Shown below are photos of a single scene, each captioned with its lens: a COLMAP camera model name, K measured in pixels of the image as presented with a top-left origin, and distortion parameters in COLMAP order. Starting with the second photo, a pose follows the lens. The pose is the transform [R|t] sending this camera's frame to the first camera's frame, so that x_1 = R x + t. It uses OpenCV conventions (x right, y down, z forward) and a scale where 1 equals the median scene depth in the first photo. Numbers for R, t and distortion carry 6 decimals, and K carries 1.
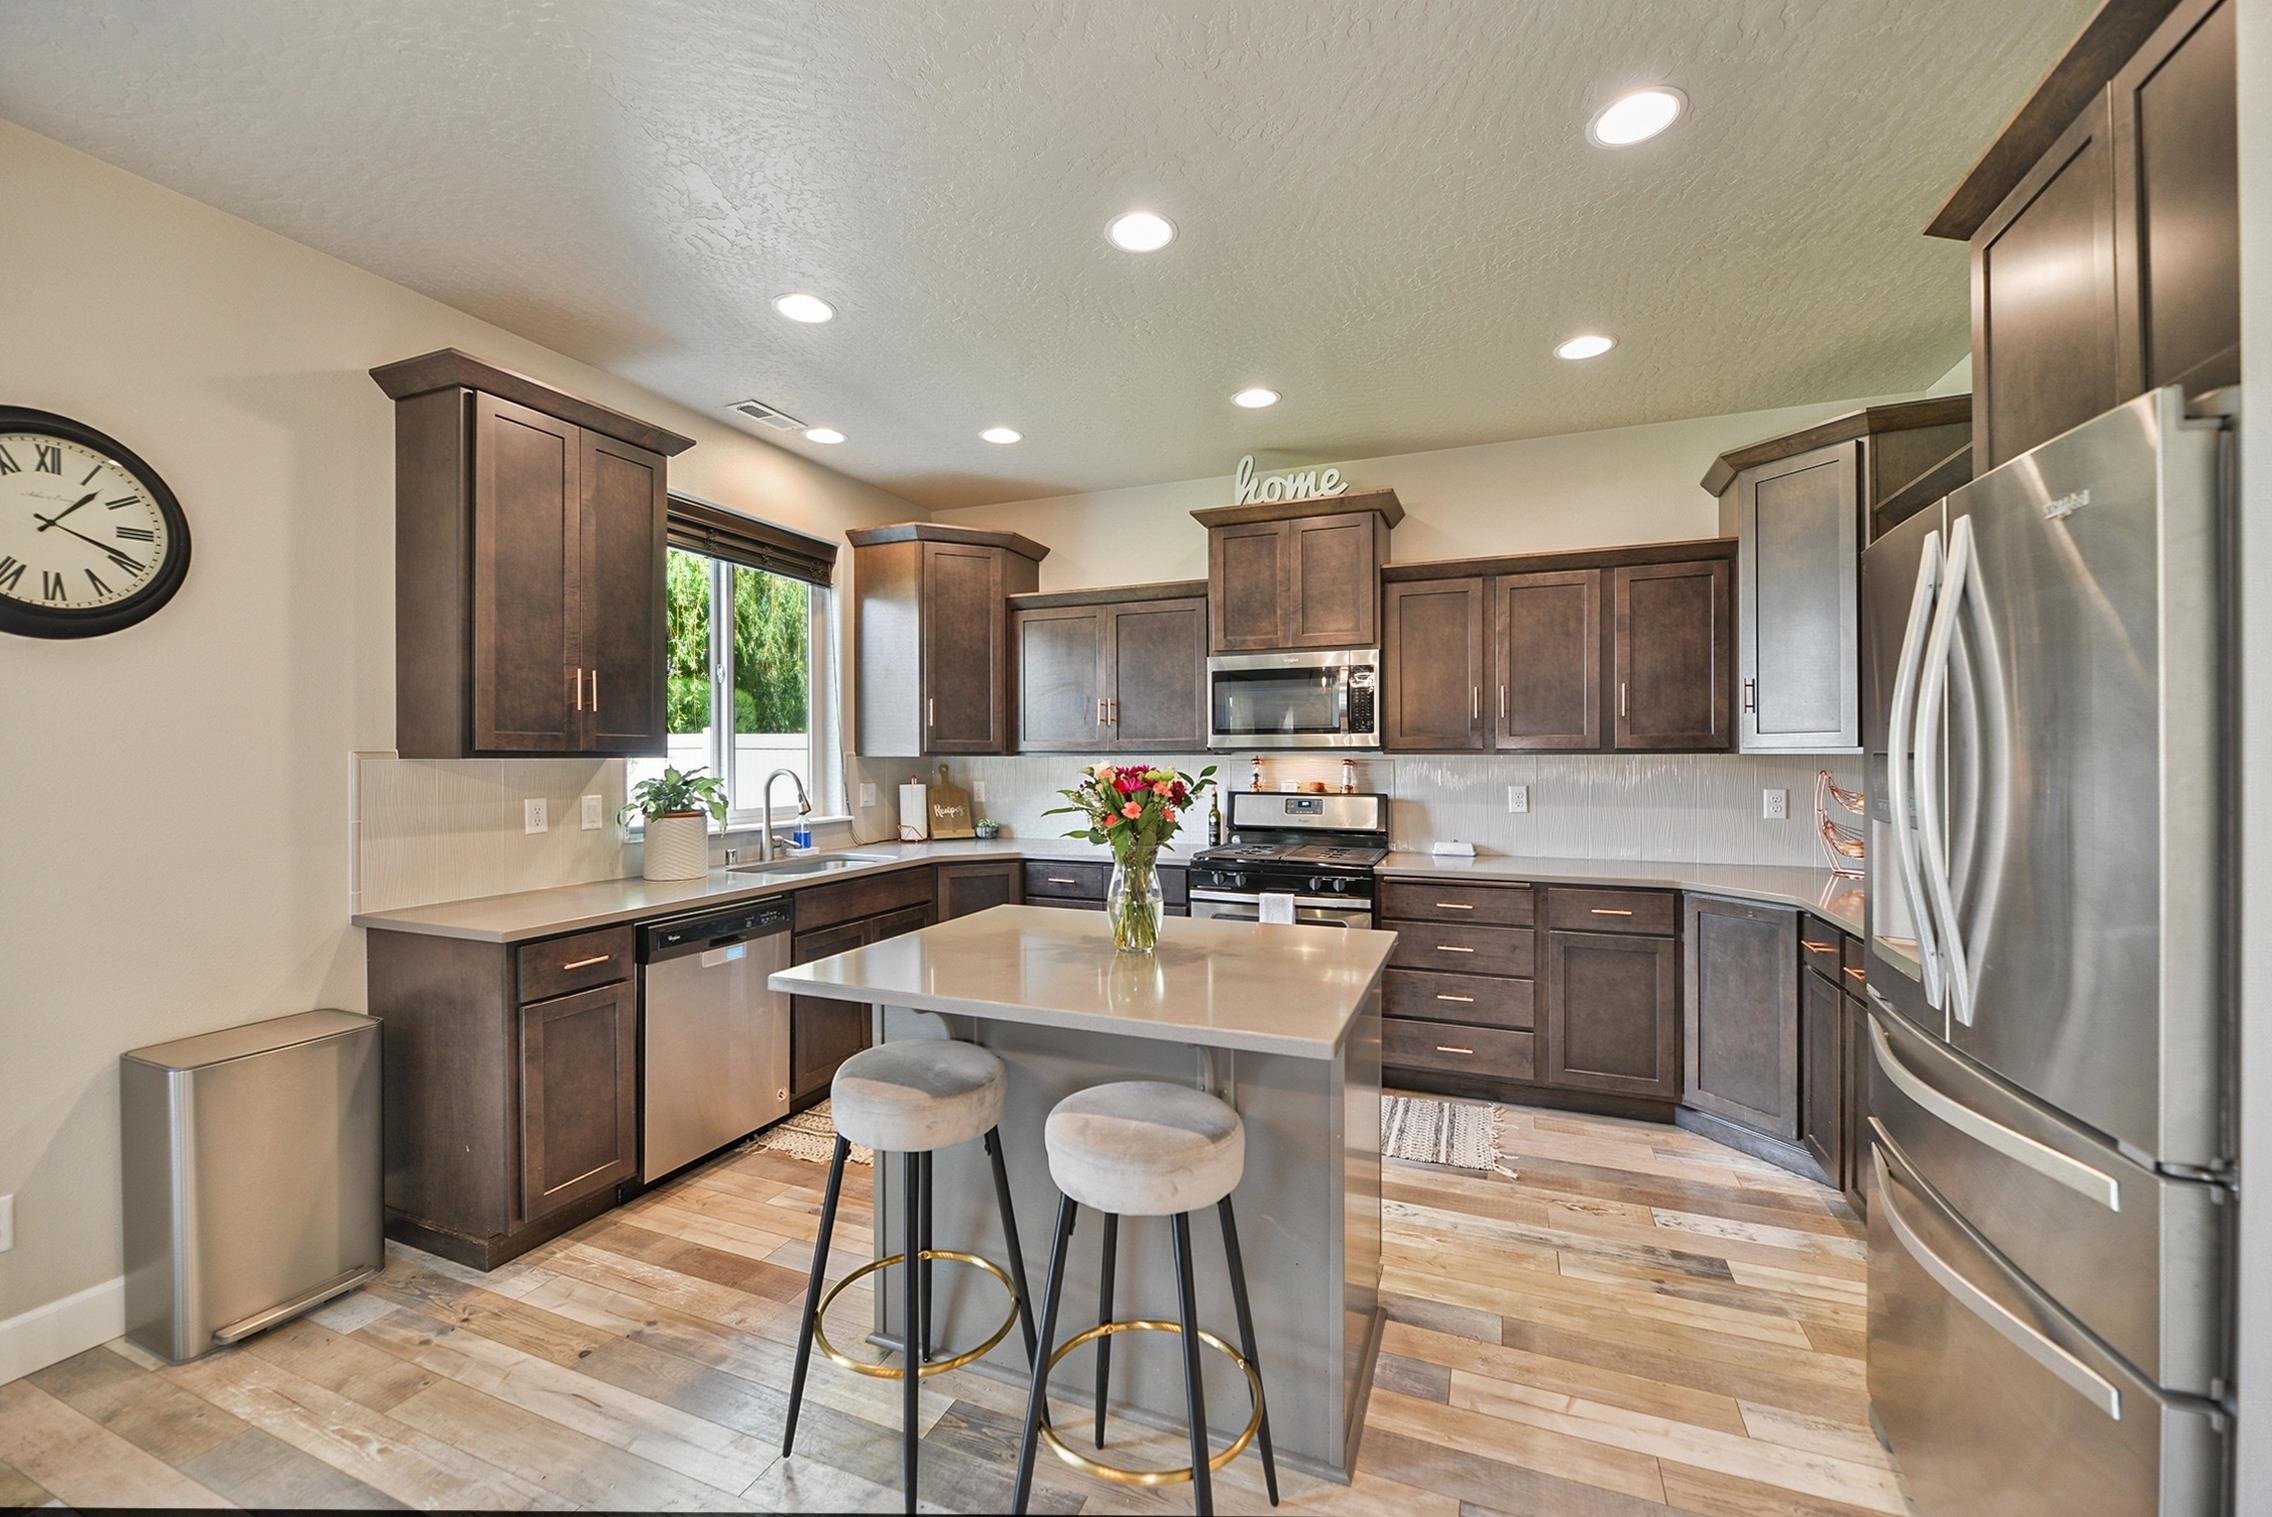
lens RADIAL K [[921.3, 0, 1130.8], [0, 921.3, 758.2], [0, 0, 1]] dist [-0.006596, -0.000153]
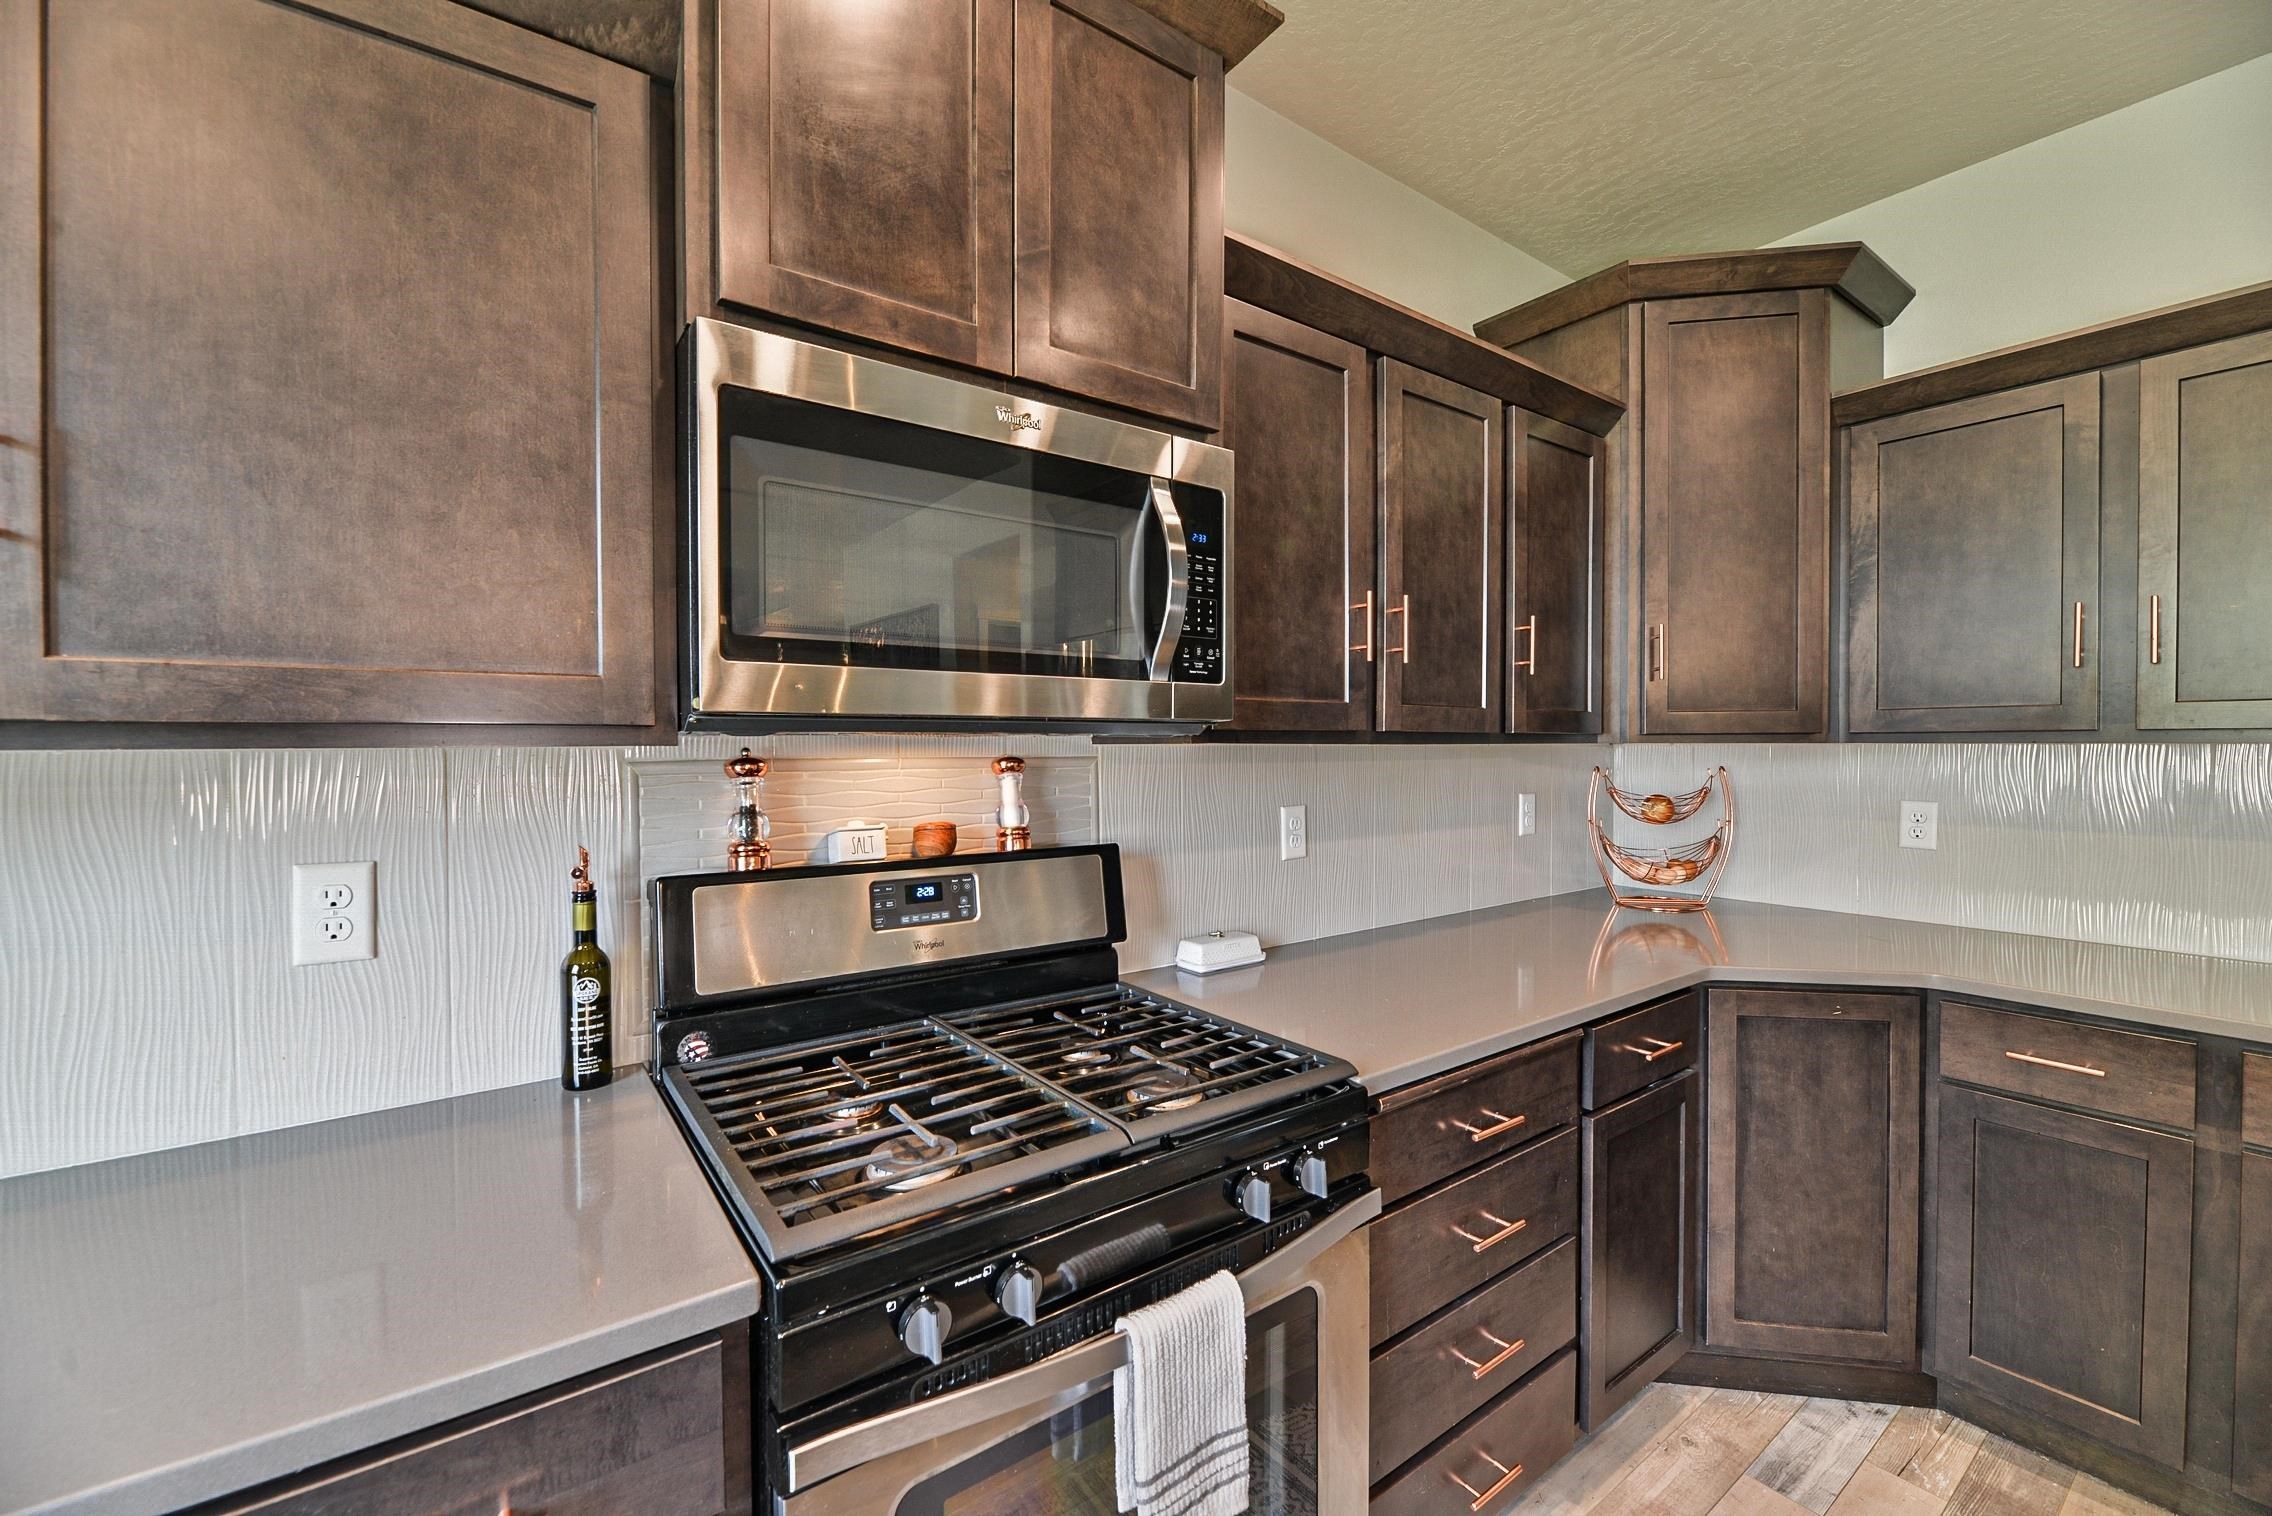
lens RADIAL K [[921.3, 0, 1129.7], [0, 921.3, 761.6], [0, 0, 1]] dist [-0.006596, -0.000153]
pose [[0.527290, -0.017985, 0.849495, -0.054483], [0.000782, 0.999786, 0.020681, -0.004487], [-0.849685, -0.010240, 0.527191, 0.784288]]
